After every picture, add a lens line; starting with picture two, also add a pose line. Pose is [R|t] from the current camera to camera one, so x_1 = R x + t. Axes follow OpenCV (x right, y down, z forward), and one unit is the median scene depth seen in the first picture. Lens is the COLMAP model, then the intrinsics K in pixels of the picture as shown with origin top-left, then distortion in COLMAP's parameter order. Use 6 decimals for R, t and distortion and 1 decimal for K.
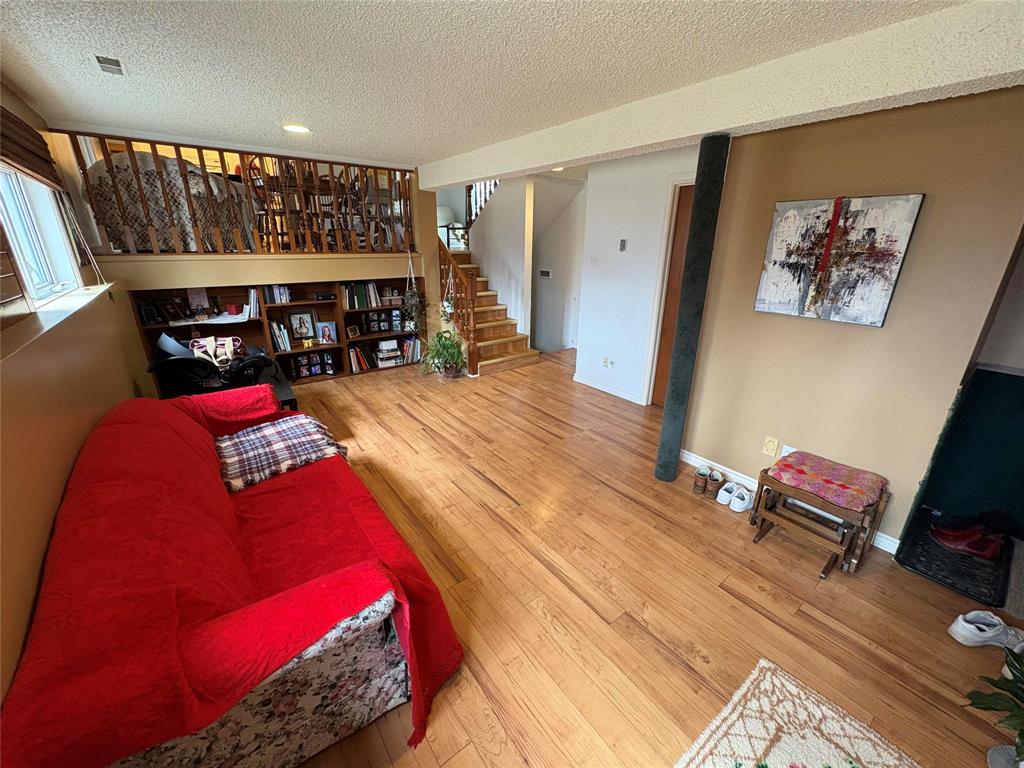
lens RADIAL K [[406.7, 0, 513.2], [0, 406.7, 382.8], [0, 0, 1]] dist [0.001959, 0.000065]
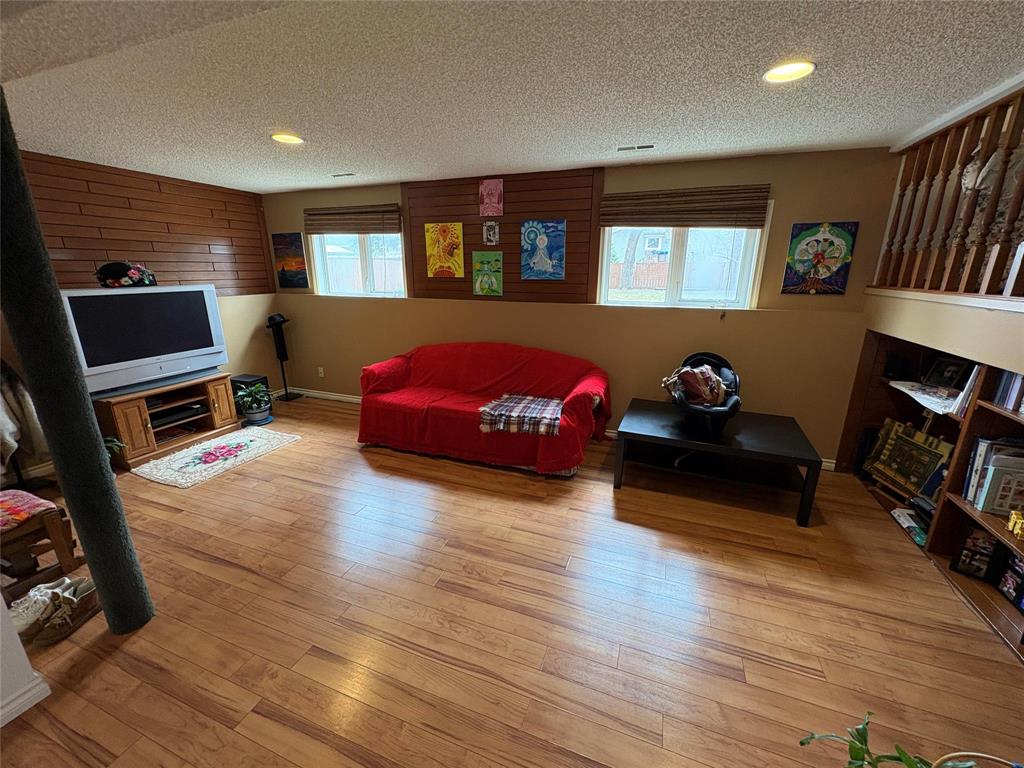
lens RADIAL K [[406.7, 0, 513.7], [0, 406.7, 383.1], [0, 0, 1]] dist [0.001959, 0.000065]
pose [[-0.843234, 0.135730, -0.520128, 0.123083], [-0.186570, 0.833549, 0.519988, -0.421718], [0.504130, 0.535512, -0.677554, 1.228305]]
